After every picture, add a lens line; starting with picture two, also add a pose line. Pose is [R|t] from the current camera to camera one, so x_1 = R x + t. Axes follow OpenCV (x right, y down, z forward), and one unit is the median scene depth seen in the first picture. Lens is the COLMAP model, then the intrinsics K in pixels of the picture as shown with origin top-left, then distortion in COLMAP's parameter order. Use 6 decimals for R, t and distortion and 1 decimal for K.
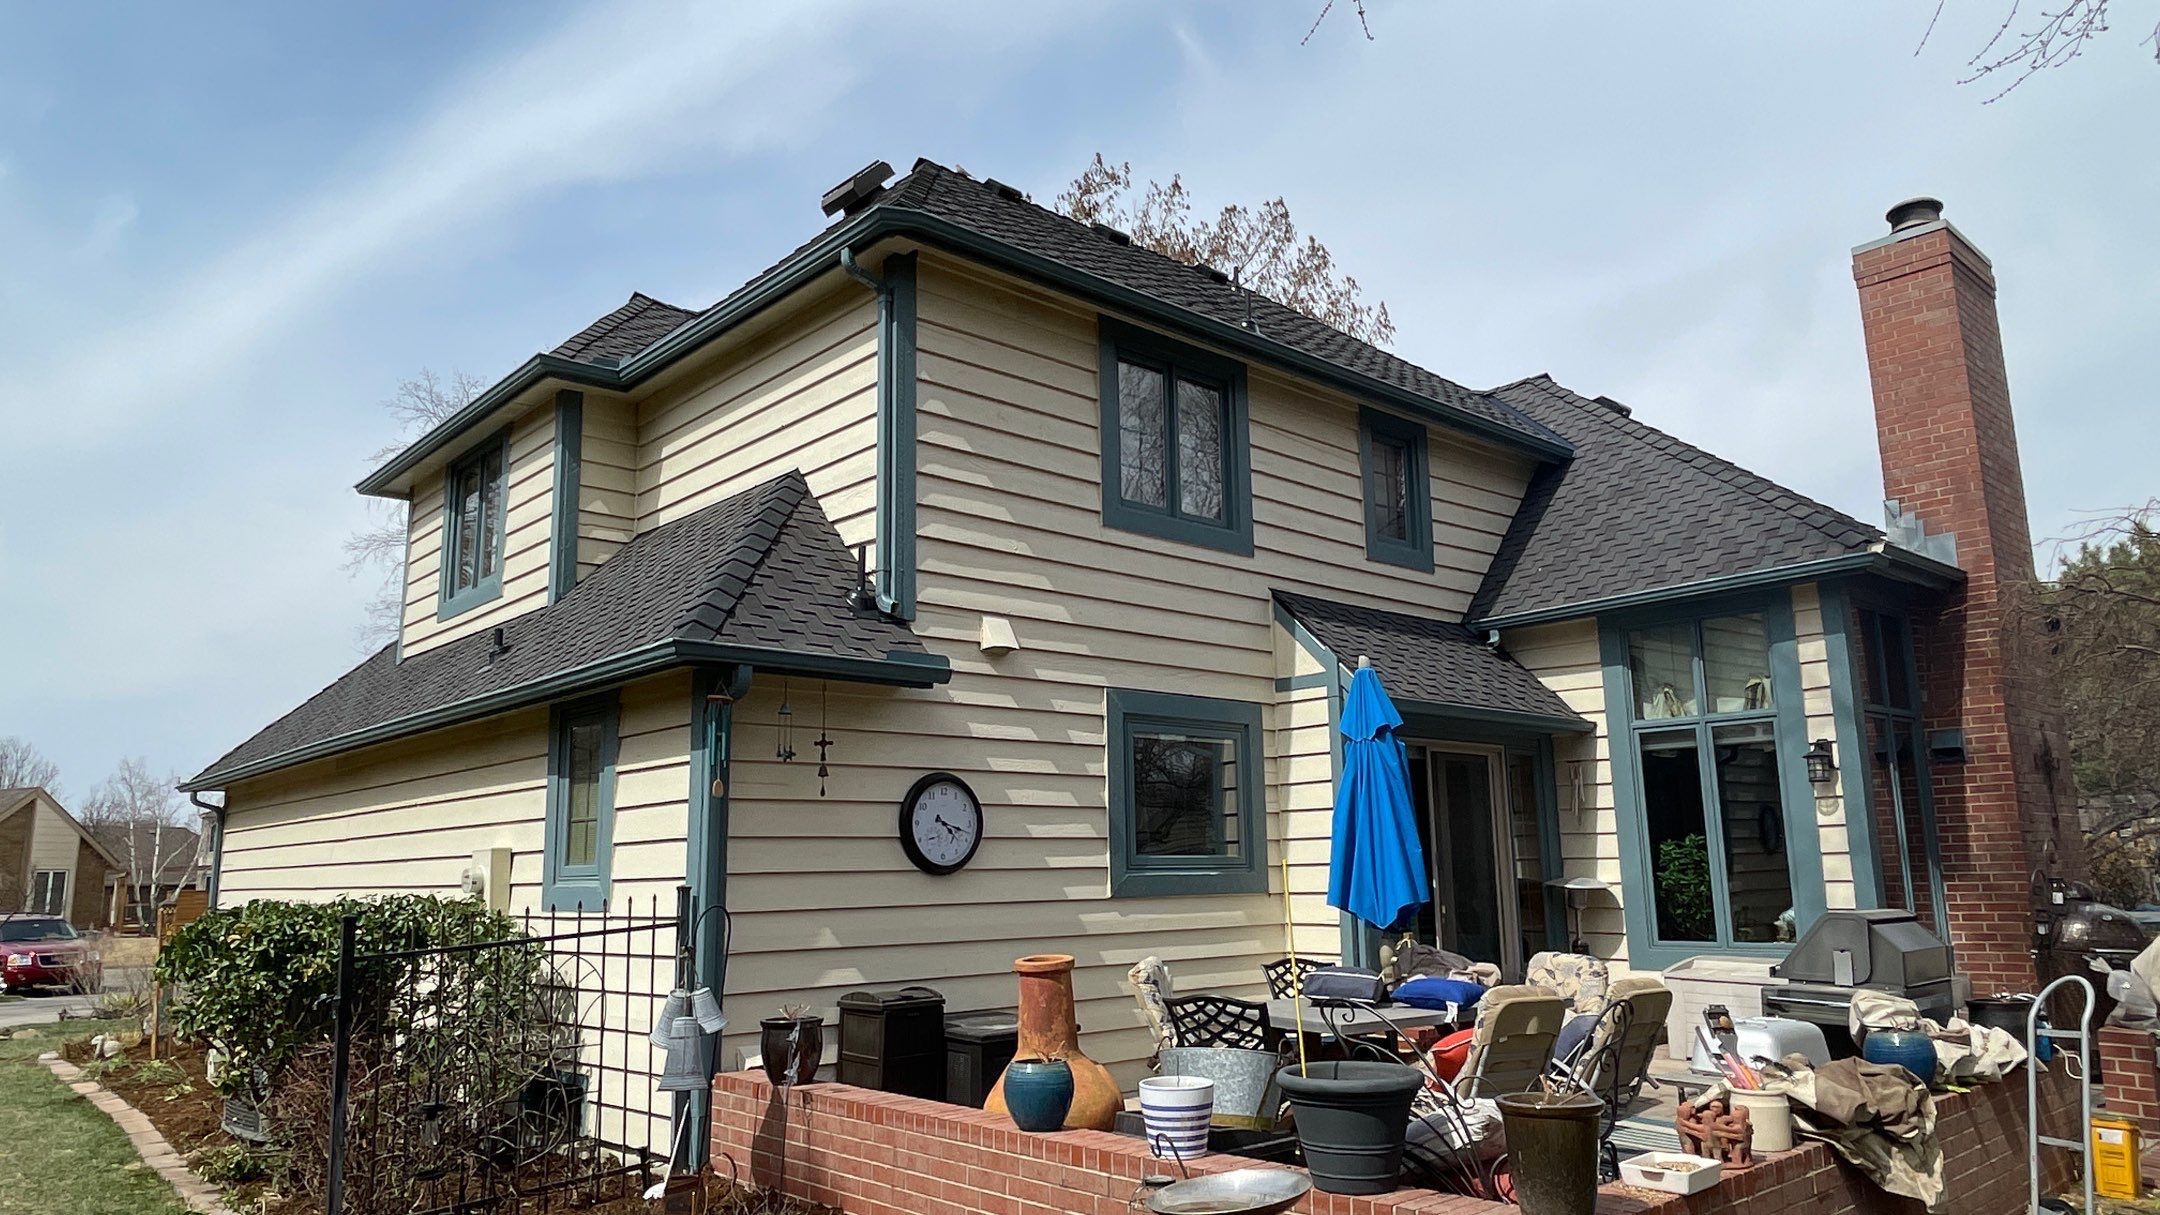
lens RADIAL K [[1344.5, 0, 1080.5], [0, 1344.5, 603.8], [0, 0, 1]] dist [0.021807, -0.000697]
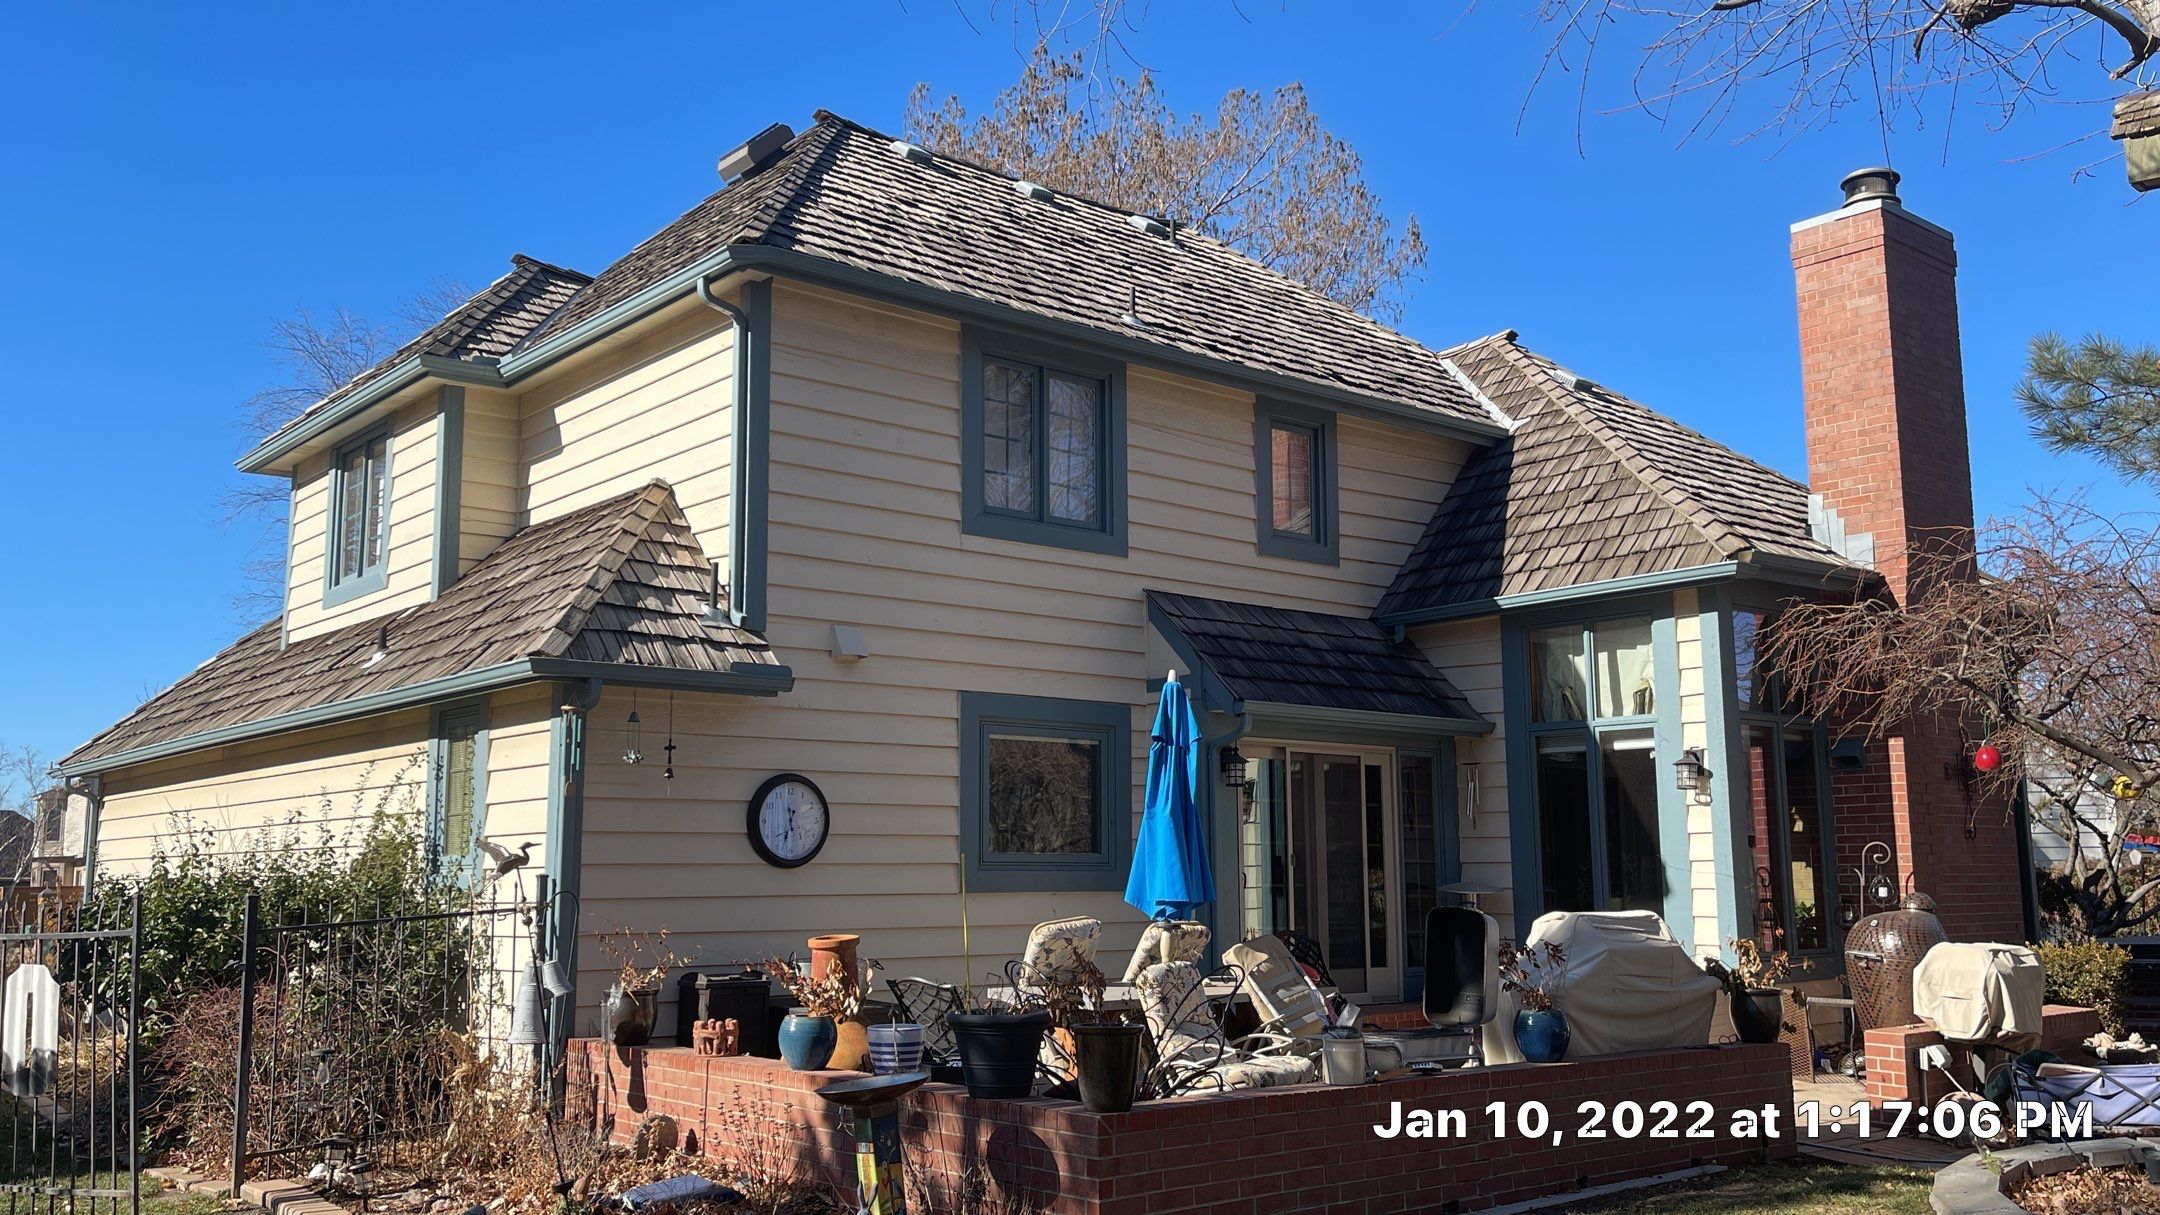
lens RADIAL K [[1746.2, 0, 1079.1], [0, 1746.2, 611.5], [0, 0, 1]] dist [0.052840, -0.000493]
pose [[0.999228, 0.008925, -0.038265, 0.157412], [-0.007084, 0.998823, 0.047979, -0.063239], [0.038648, -0.047671, 0.998115, -0.332341]]
